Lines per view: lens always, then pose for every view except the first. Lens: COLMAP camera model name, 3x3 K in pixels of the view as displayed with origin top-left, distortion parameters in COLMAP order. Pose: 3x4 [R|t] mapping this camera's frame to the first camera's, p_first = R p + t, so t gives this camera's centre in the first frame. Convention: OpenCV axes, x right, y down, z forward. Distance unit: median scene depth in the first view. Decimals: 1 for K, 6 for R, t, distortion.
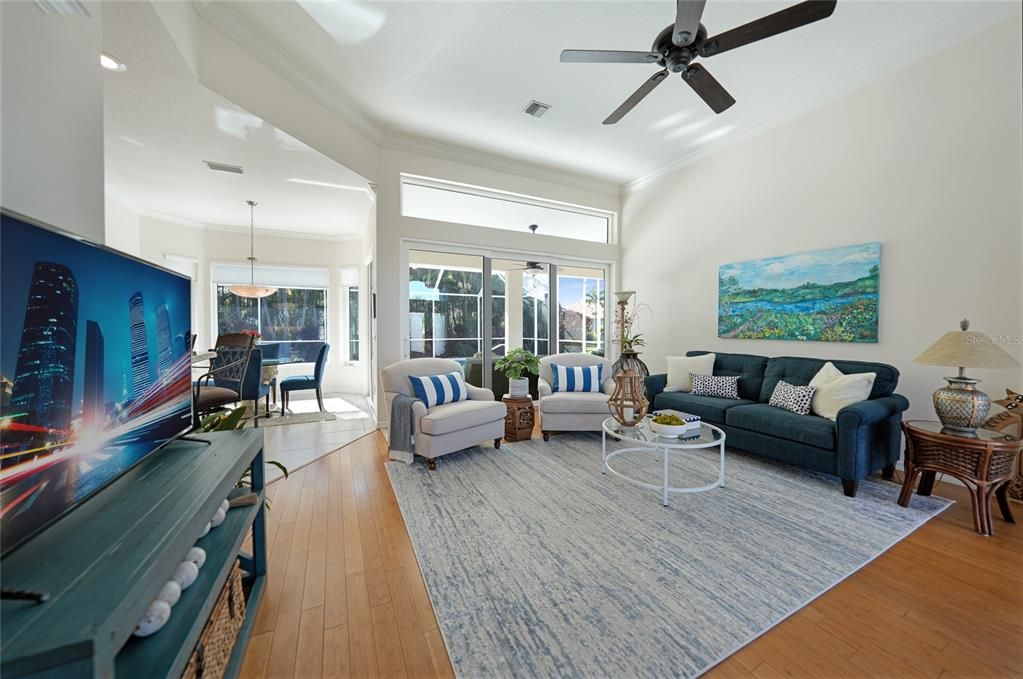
lens RADIAL K [[354.7, 0, 508.1], [0, 354.7, 334.5], [0, 0, 1]] dist [-0.019621, 0.000111]
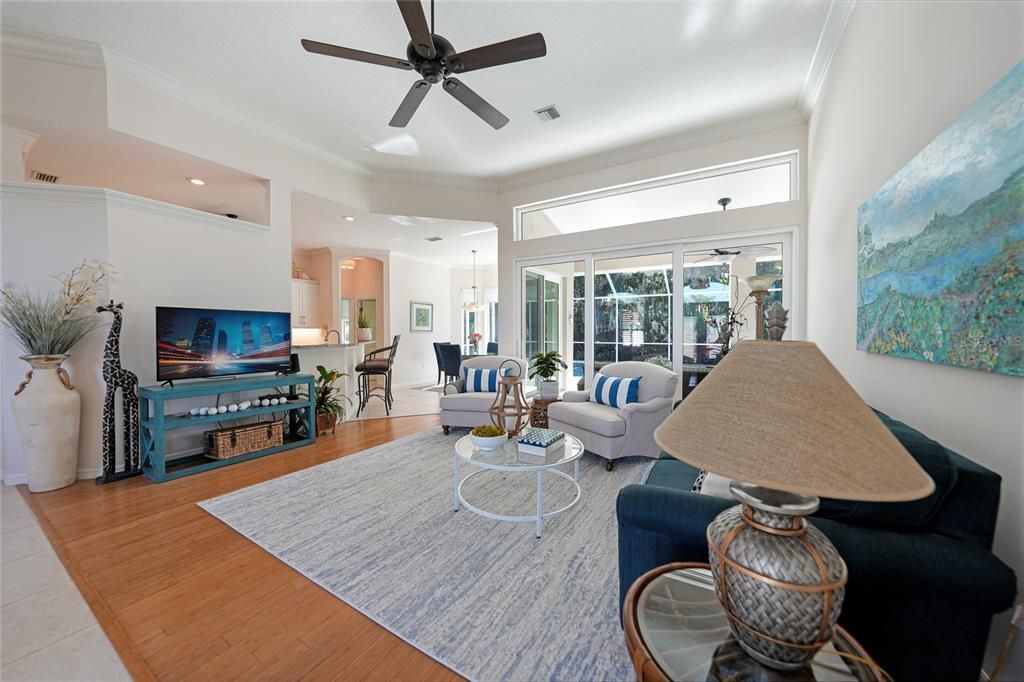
lens RADIAL K [[355.1, 0, 508.6], [0, 355.1, 336.0], [0, 0, 1]] dist [-0.019621, 0.000111]
pose [[0.542091, 0.009492, -0.840266, 1.208726], [-0.015805, 0.999874, 0.001098, -0.009347], [0.840171, 0.012685, 0.542173, 0.511939]]
